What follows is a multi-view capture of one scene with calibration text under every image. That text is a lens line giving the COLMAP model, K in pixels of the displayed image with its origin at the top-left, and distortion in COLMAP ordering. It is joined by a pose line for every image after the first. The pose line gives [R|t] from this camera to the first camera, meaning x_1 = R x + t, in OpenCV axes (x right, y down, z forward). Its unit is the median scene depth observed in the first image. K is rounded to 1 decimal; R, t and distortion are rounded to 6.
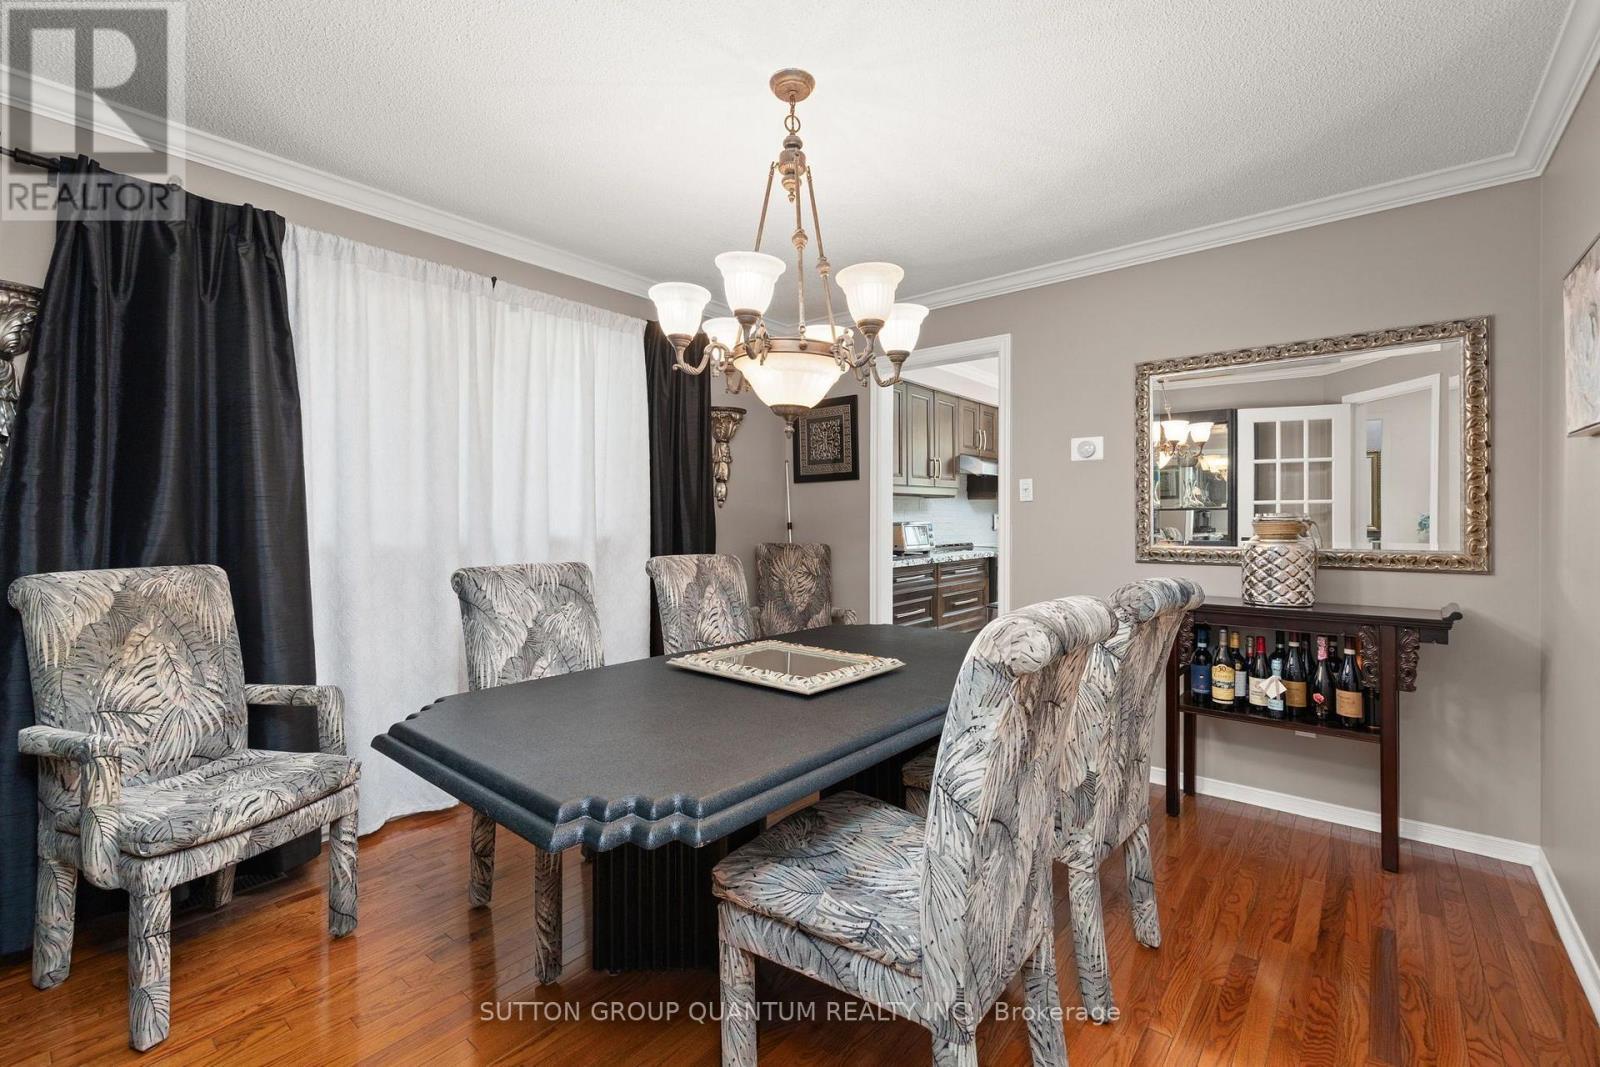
lens RADIAL K [[678.0, 0, 800.0], [0, 678.0, 533.5], [0, 0, 1]] dist [0.003423, 0.000587]
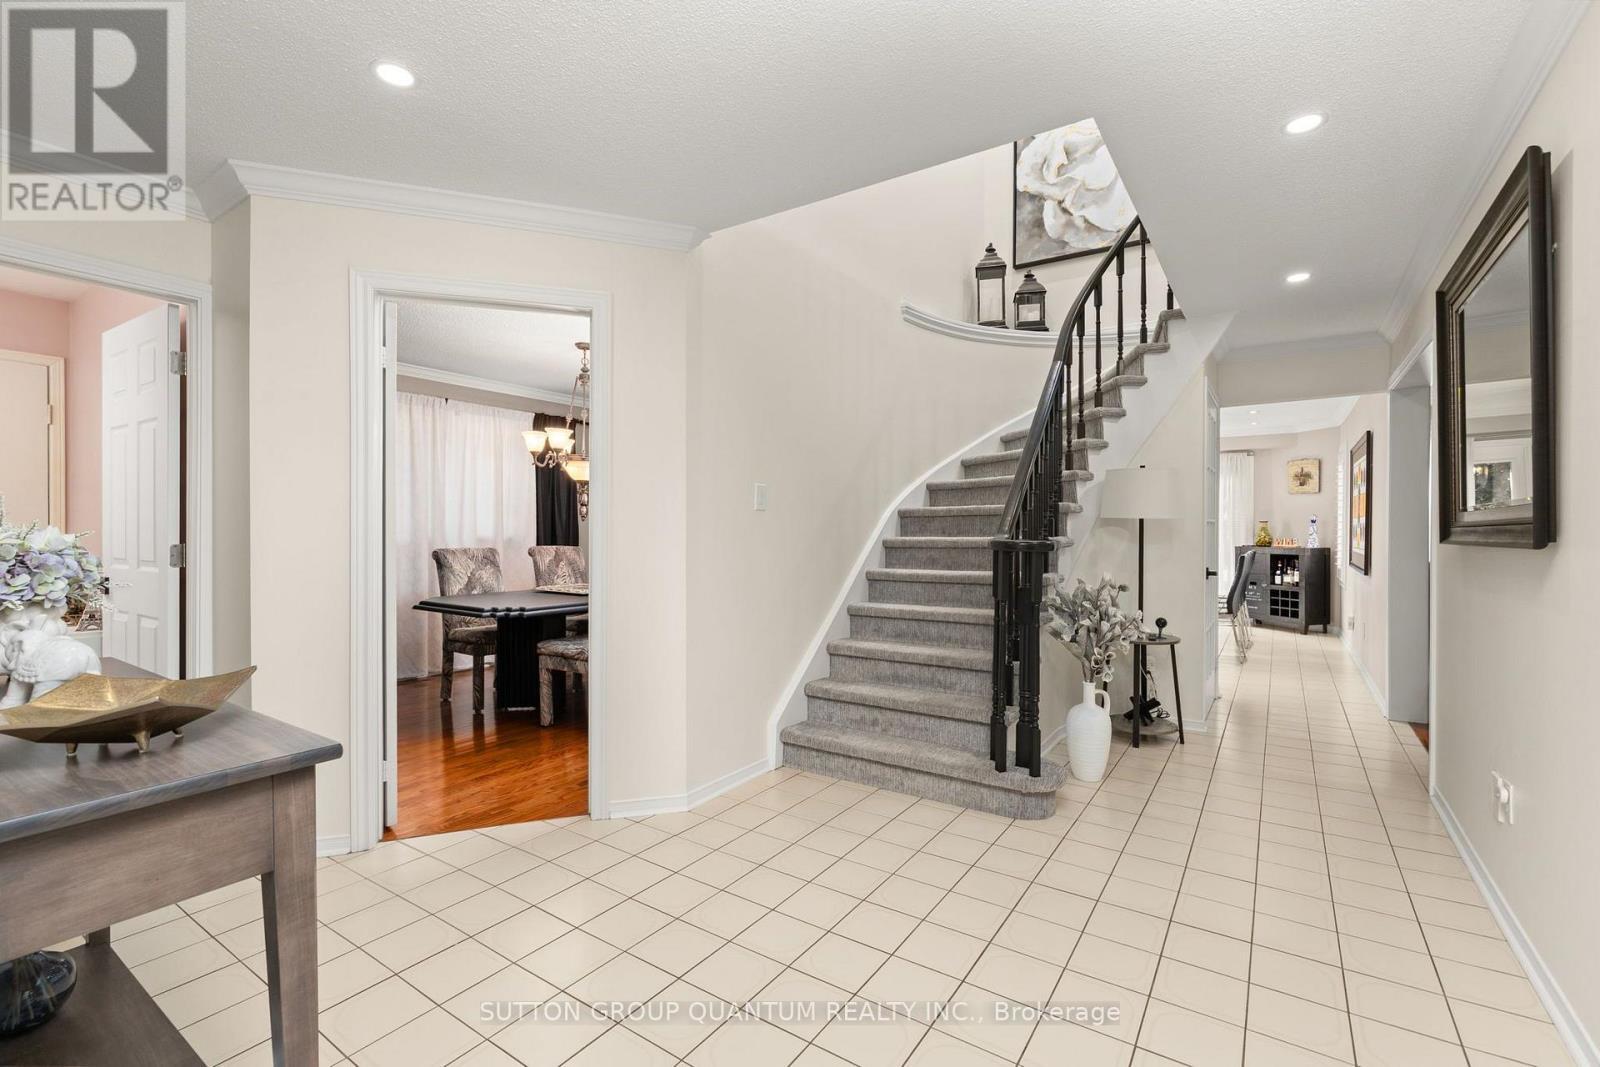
lens RADIAL K [[678.0, 0, 800.0], [0, 678.0, 533.5], [0, 0, 1]] dist [0.003423, 0.000587]
pose [[0.994755, -0.002031, 0.102267, 0.438539], [0.001862, 0.999997, 0.001755, -0.002255], [-0.102270, -0.001556, 0.994755, -1.278799]]
